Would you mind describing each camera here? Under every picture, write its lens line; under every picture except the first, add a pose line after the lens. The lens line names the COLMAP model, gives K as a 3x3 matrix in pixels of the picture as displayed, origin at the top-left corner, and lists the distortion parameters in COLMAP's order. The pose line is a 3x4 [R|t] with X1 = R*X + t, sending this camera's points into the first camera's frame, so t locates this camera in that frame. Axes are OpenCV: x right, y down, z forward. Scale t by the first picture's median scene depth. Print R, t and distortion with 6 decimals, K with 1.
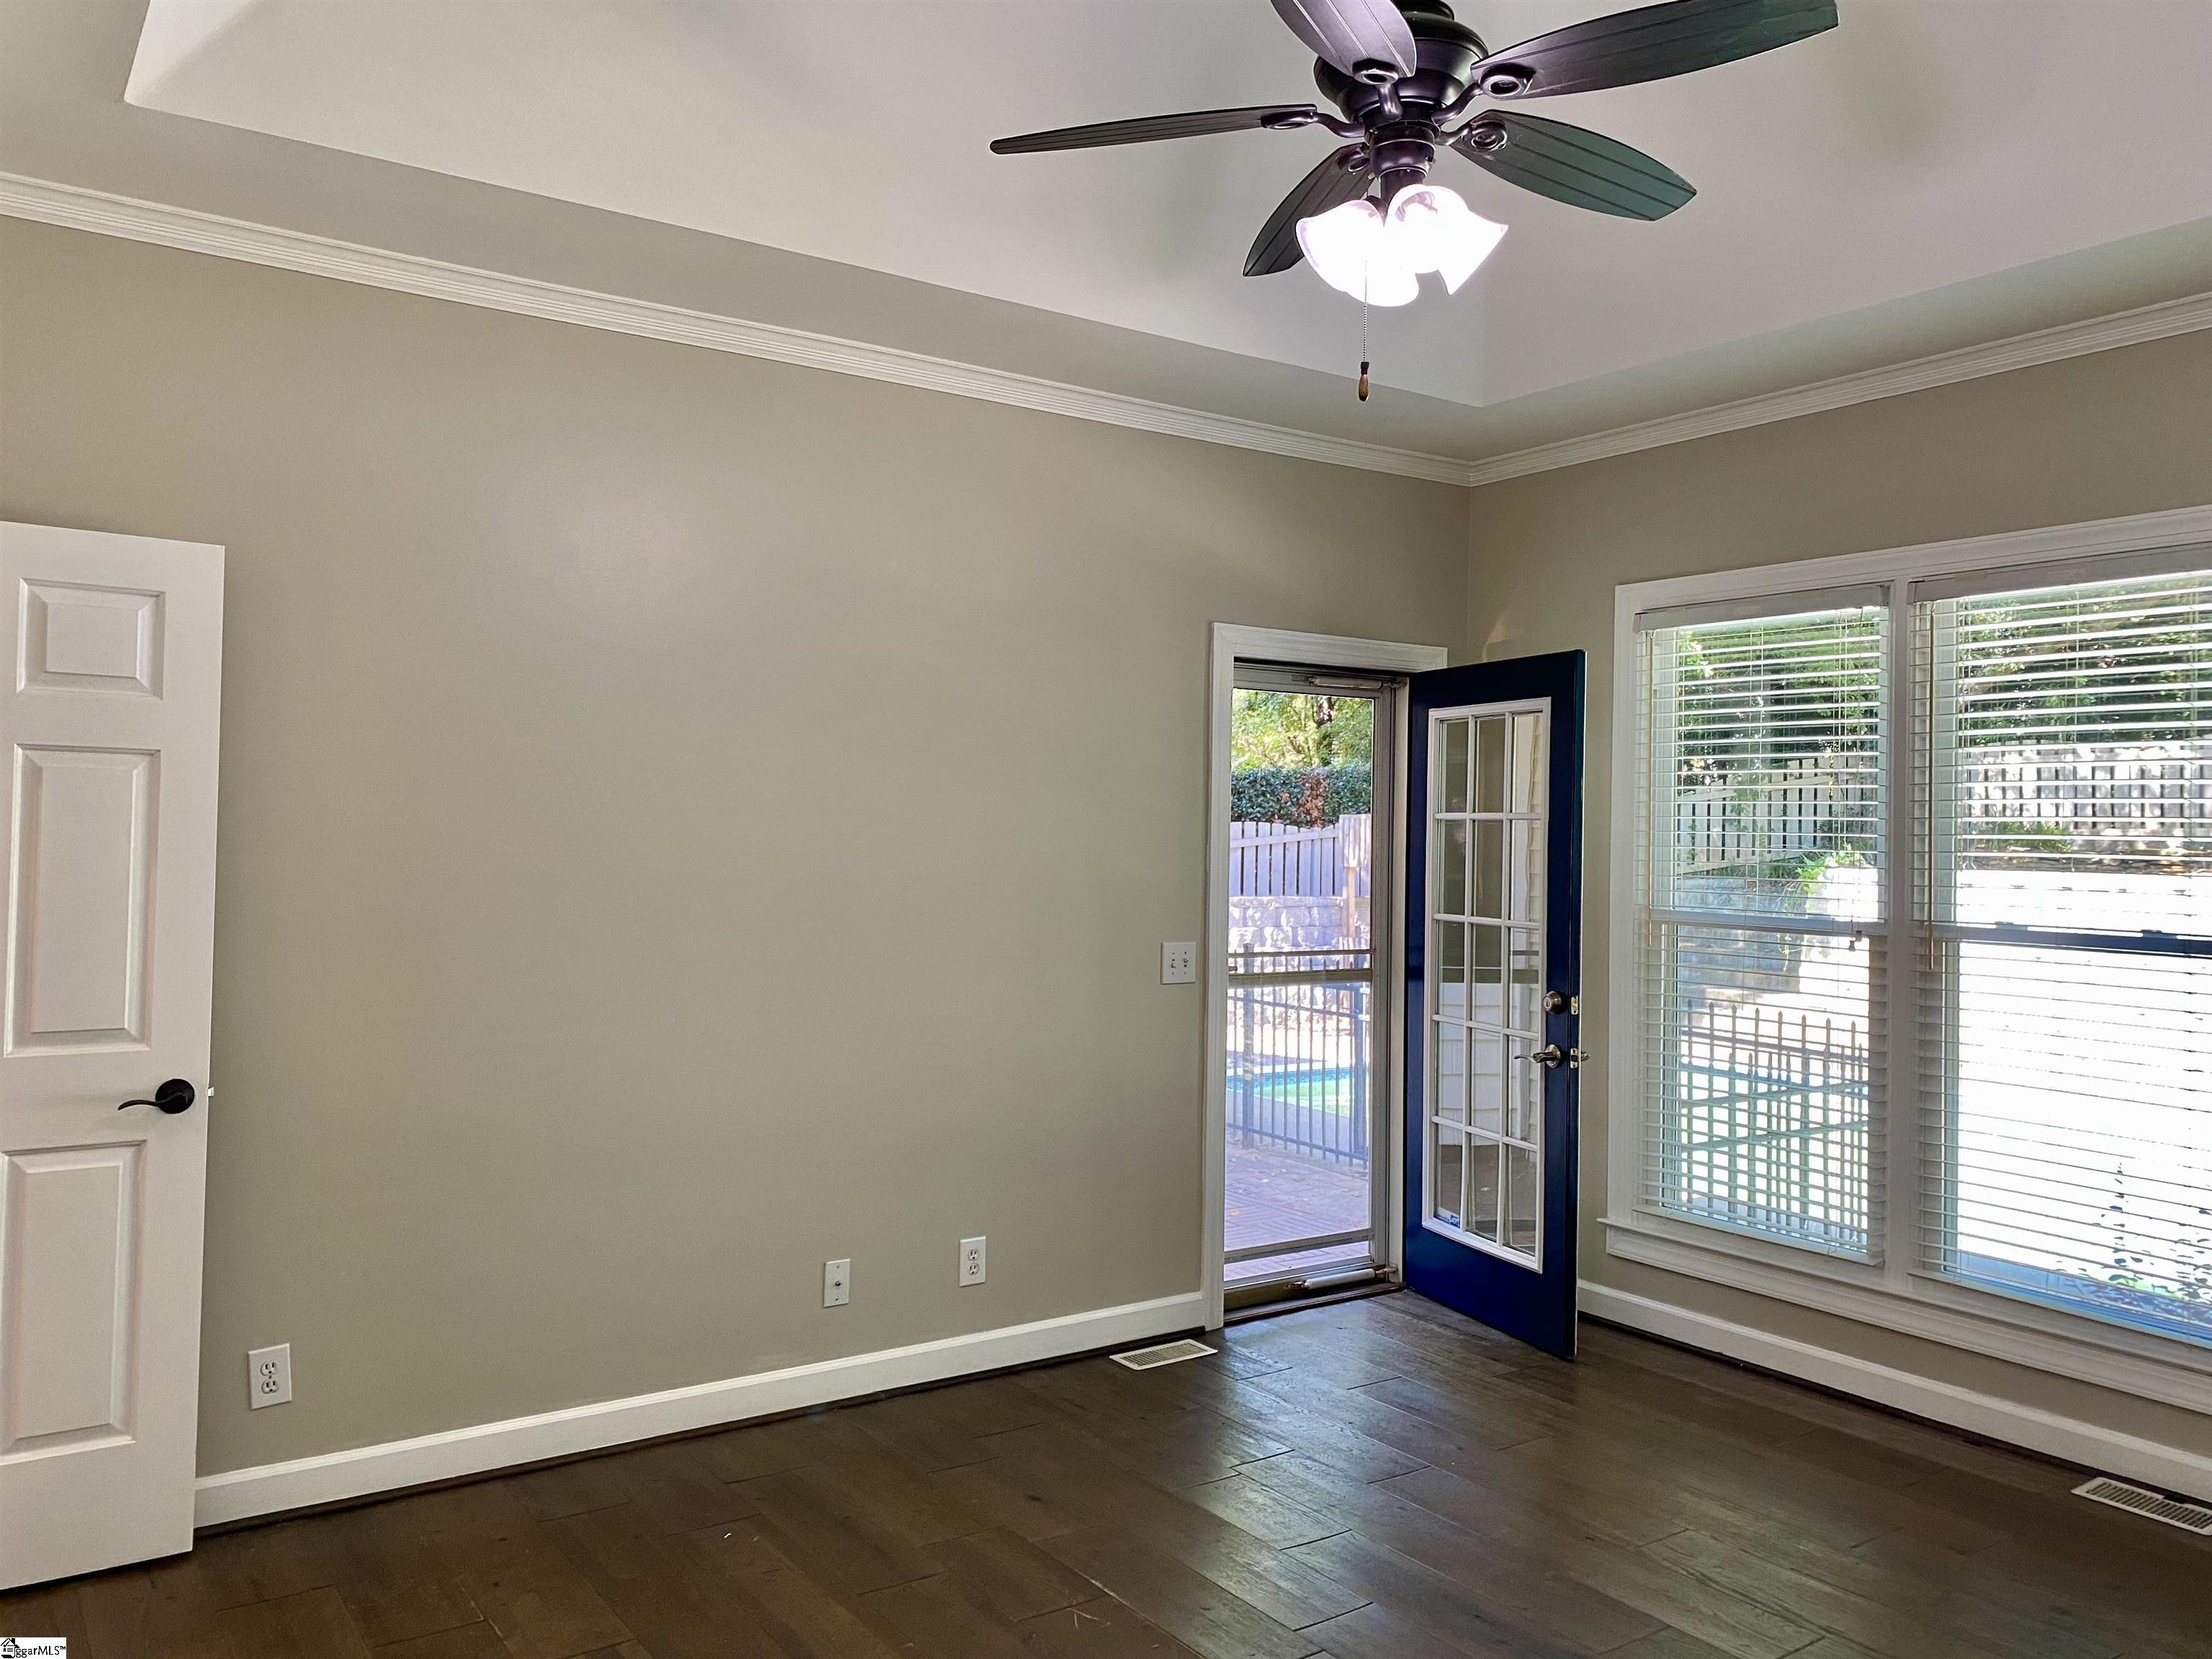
lens RADIAL K [[1700.5, 0, 1123.6], [0, 1700.5, 808.5], [0, 0, 1]] dist [0.024558, -0.013075]
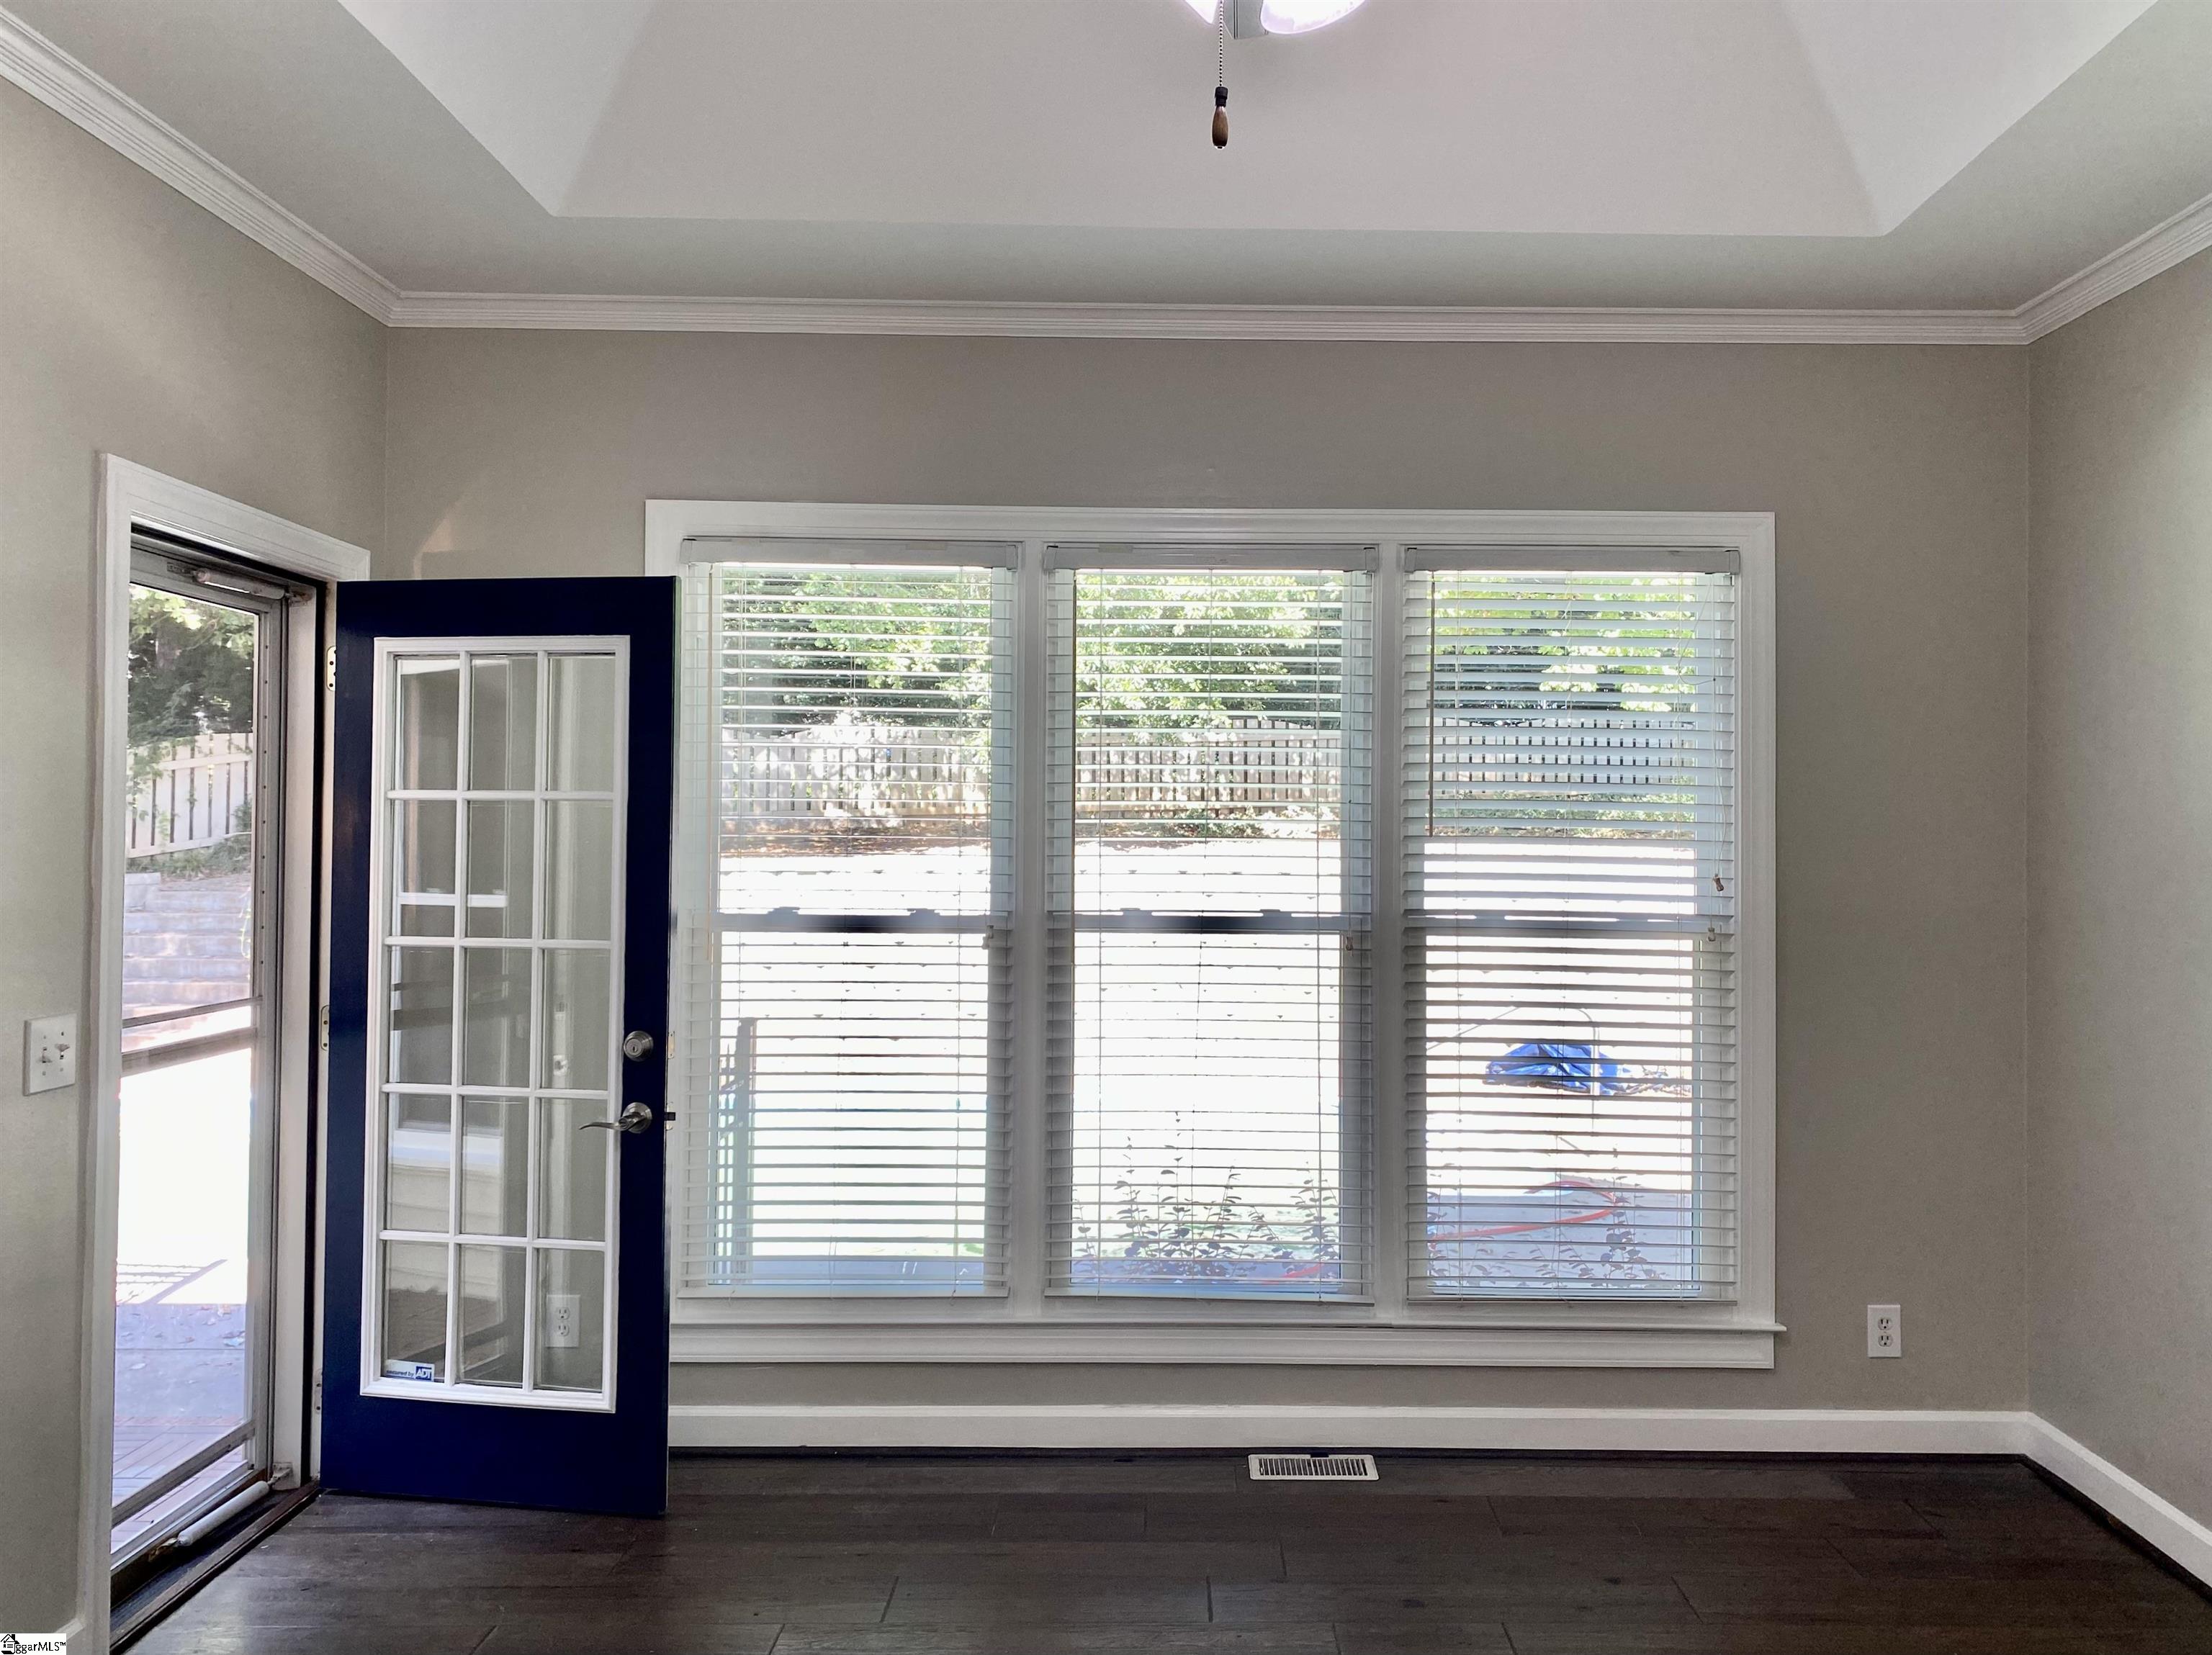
lens RADIAL K [[1749.5, 0, 1174.5], [0, 1749.5, 821.2], [0, 0, 1]] dist [0.029520, -0.005575]
pose [[0.571672, -0.008833, 0.820435, -0.240731], [-0.006677, 0.999859, 0.015417, 0.002329], [-0.820455, -0.014291, 0.571532, 0.367836]]
